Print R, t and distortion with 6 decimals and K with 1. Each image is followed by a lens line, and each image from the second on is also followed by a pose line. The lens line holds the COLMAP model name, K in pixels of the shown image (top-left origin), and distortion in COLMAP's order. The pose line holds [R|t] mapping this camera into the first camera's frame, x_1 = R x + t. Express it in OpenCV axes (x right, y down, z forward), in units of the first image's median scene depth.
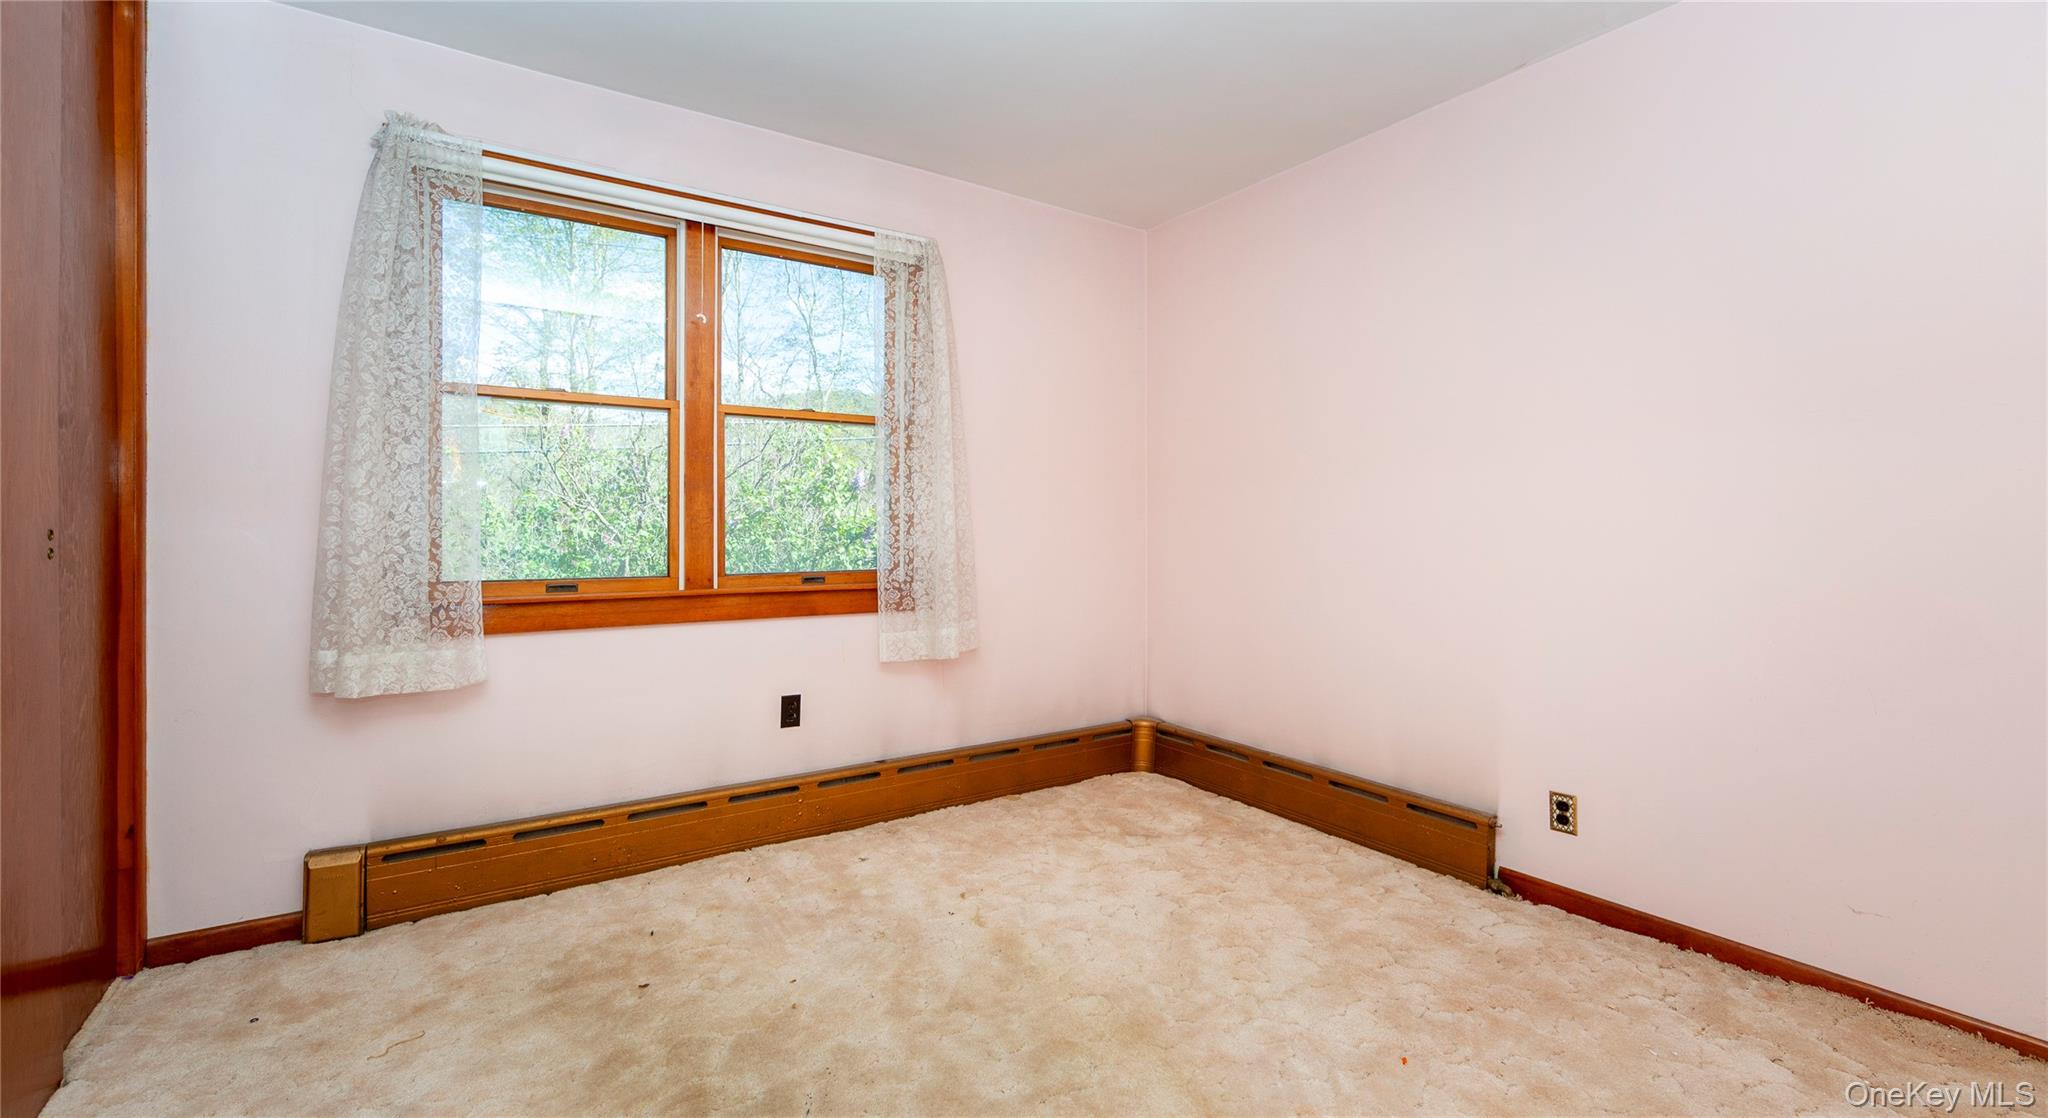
lens RADIAL K [[868.5, 0, 1026.7], [0, 868.5, 547.3], [0, 0, 1]] dist [-0.004342, -0.000316]
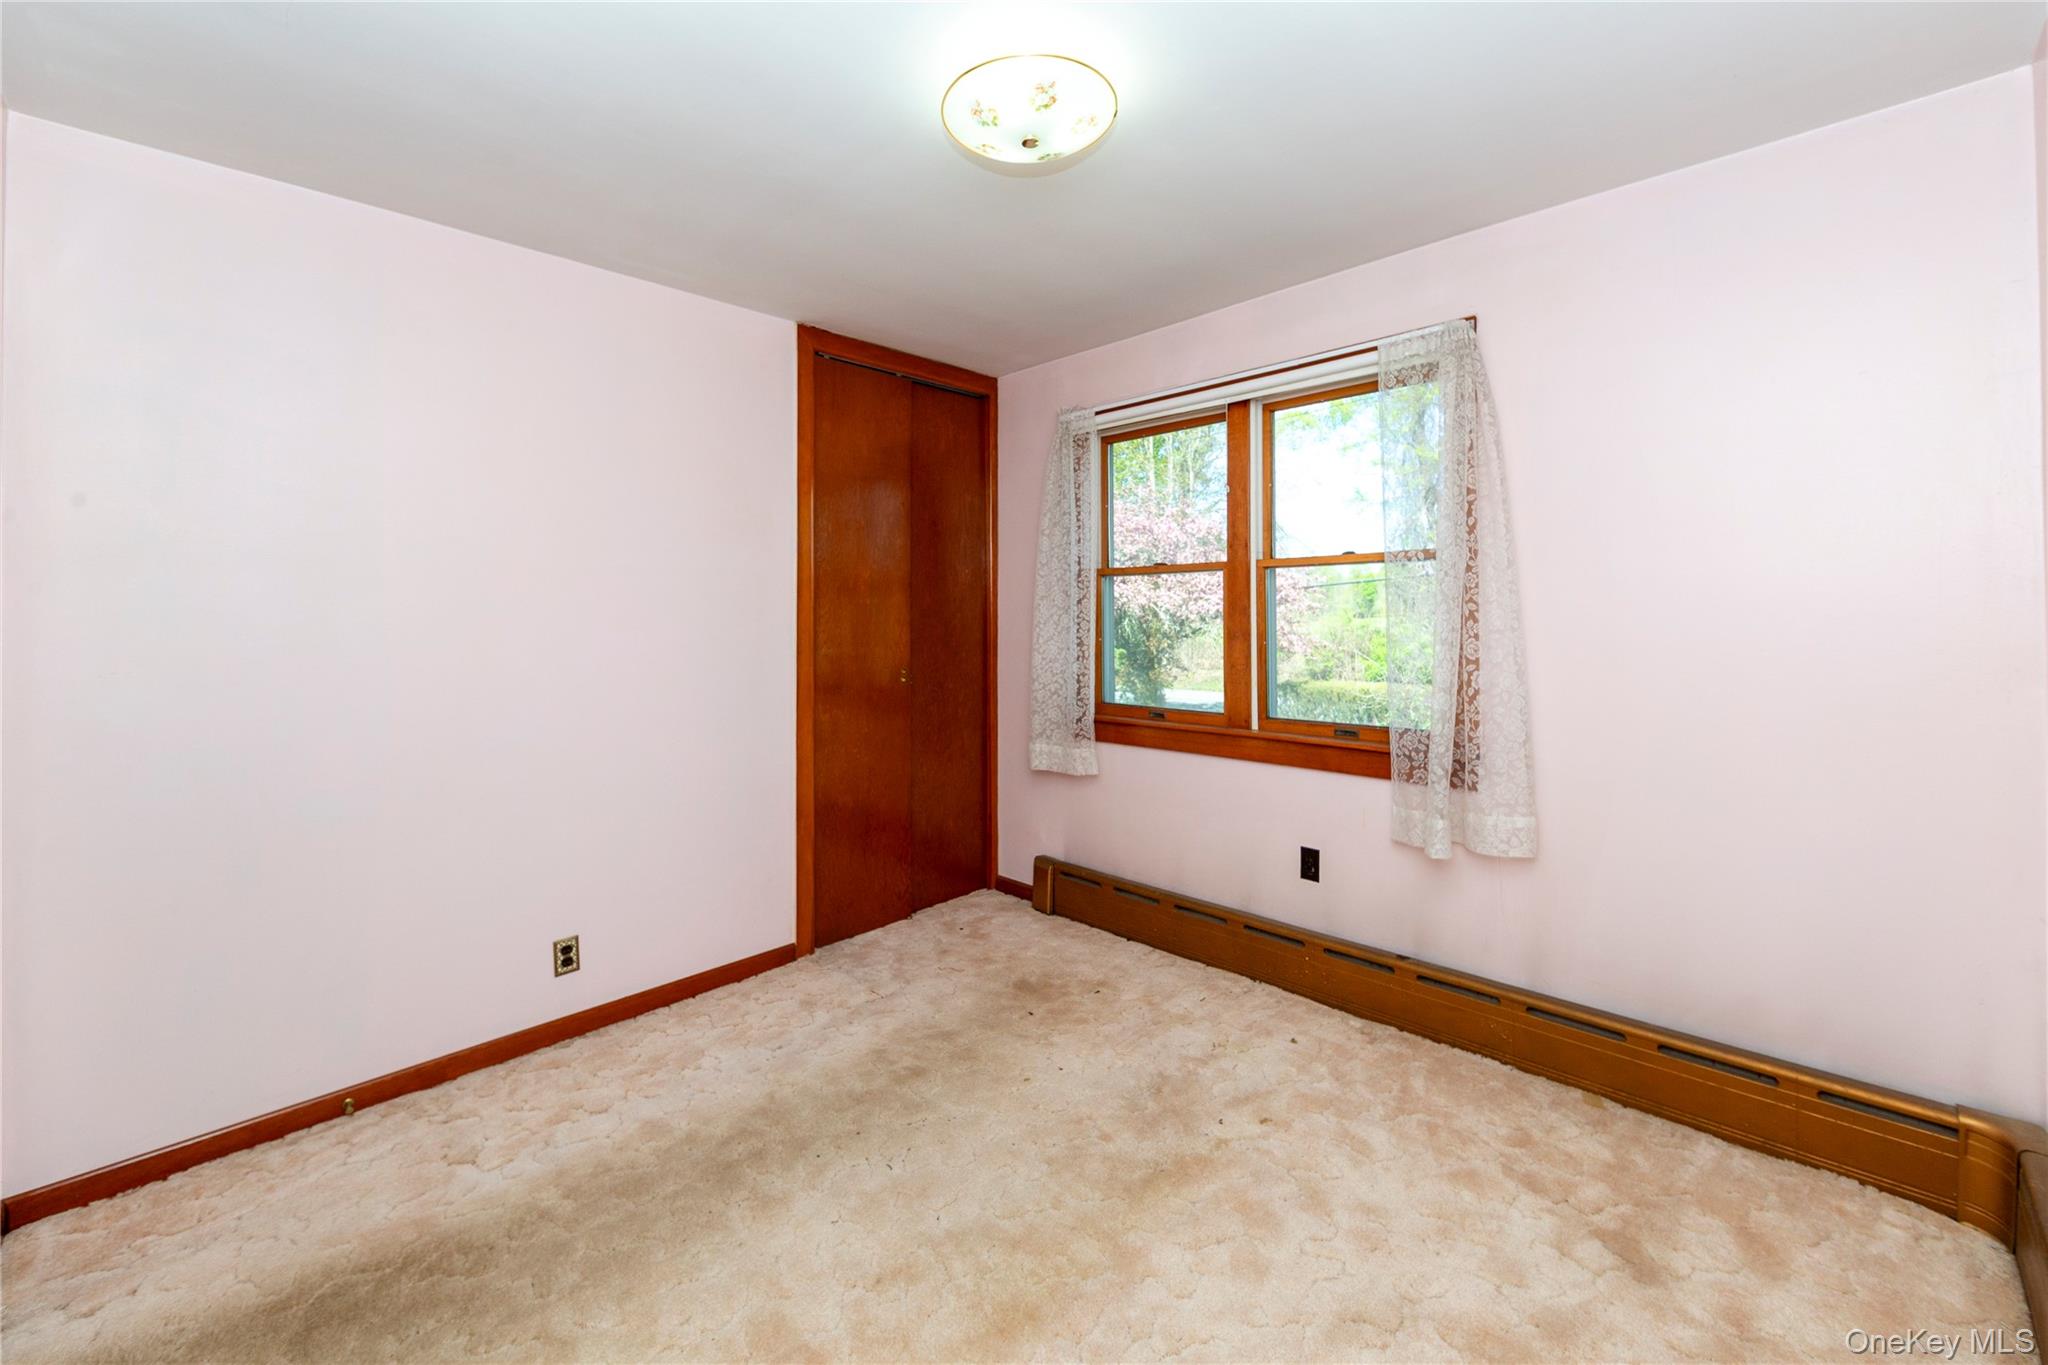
lens RADIAL K [[847.1, 0, 1052.2], [0, 847.1, 614.0], [0, 0, 1]] dist [0.003243, -0.000764]
pose [[0.192866, -0.004474, -0.981215, 0.630840], [-0.012780, 0.999893, -0.007071, -0.085380], [0.981142, 0.013904, 0.192788, 0.541042]]
